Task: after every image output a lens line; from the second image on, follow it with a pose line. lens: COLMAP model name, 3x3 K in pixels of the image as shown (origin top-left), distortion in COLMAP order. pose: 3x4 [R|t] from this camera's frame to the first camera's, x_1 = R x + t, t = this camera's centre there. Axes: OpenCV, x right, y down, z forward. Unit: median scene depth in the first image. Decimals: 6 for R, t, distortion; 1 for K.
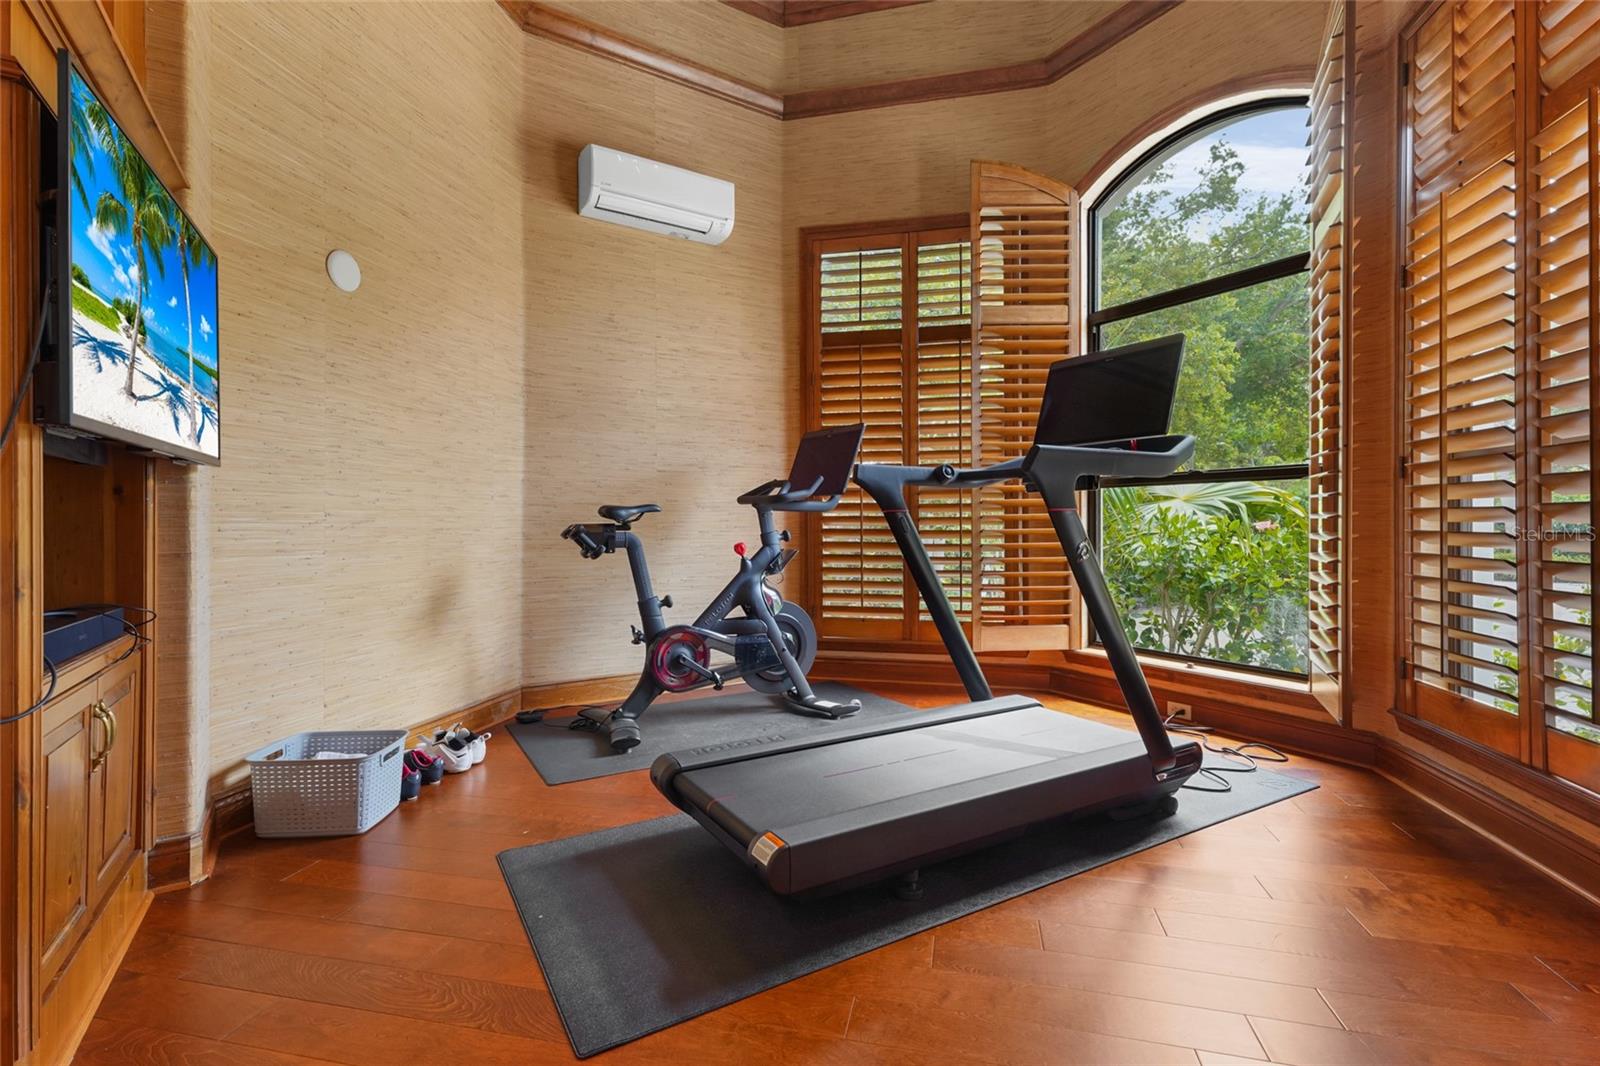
lens RADIAL K [[737.7, 0, 800.4], [0, 737.7, 527.9], [0, 0, 1]] dist [0.001200, 0.001651]
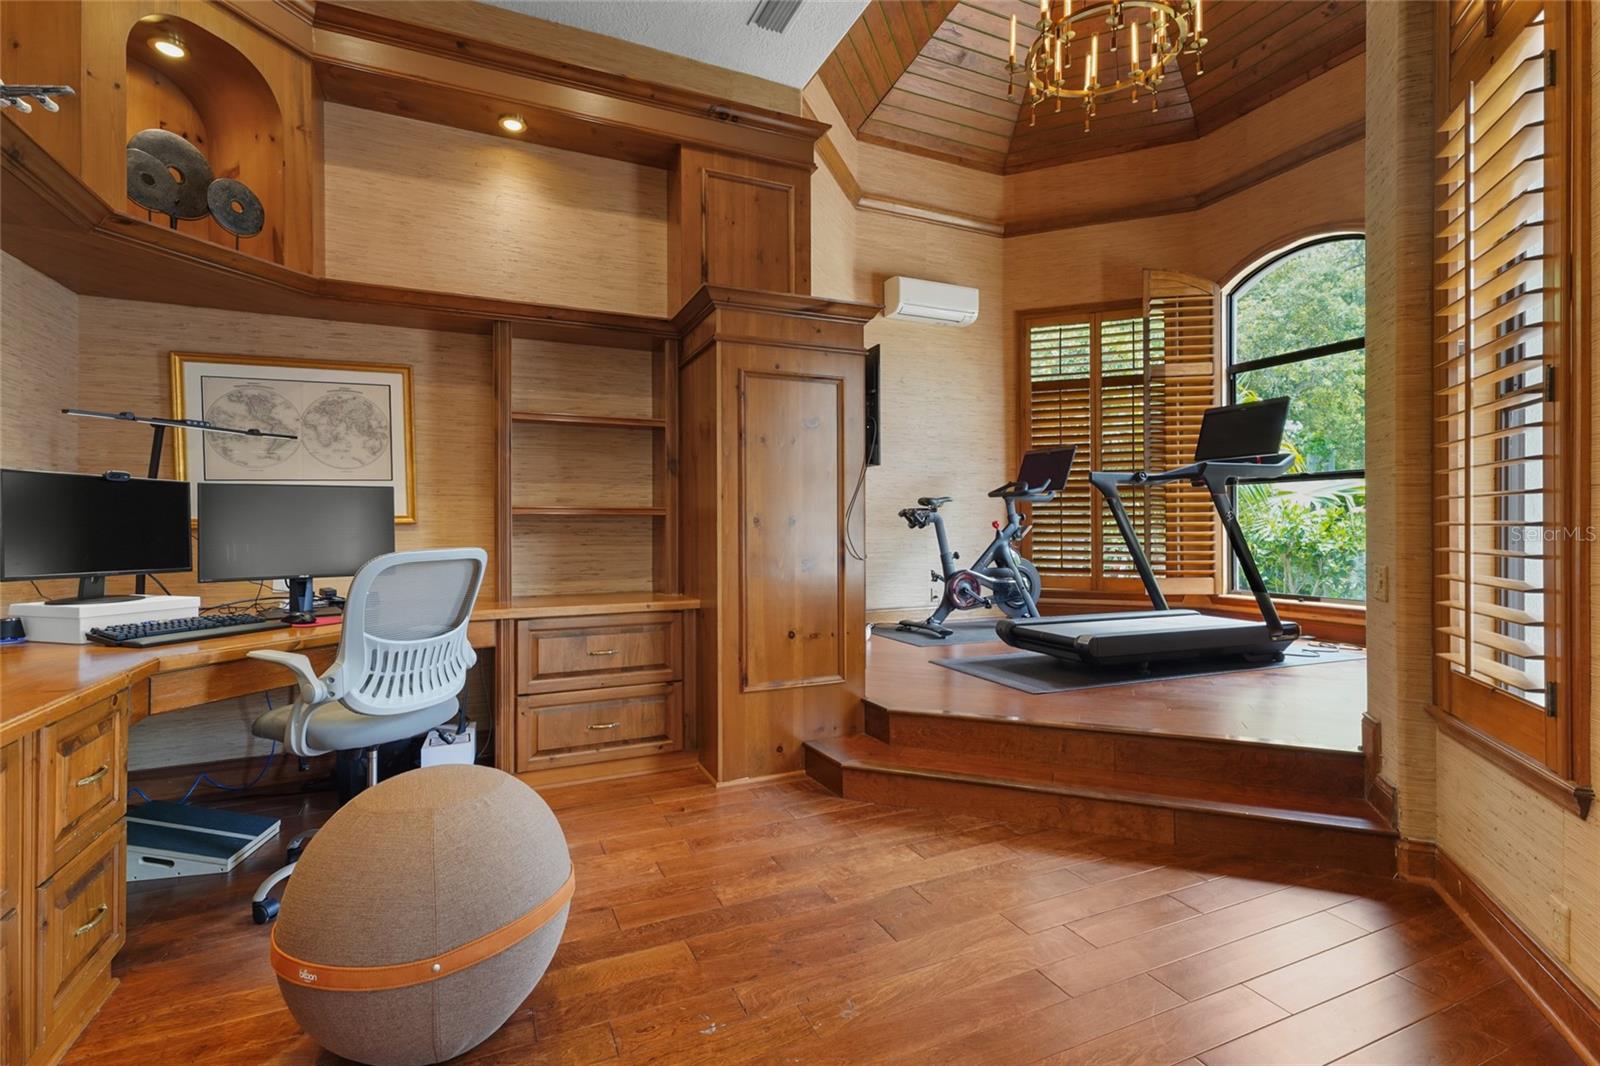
lens RADIAL K [[737.7, 0, 798.3], [0, 737.7, 525.7], [0, 0, 1]] dist [0.001200, 0.001651]
pose [[0.988411, -0.000117, -0.151799, -0.228988], [-0.001069, 0.999970, -0.007726, 0.037658], [0.151796, 0.007799, 0.988381, -0.576207]]
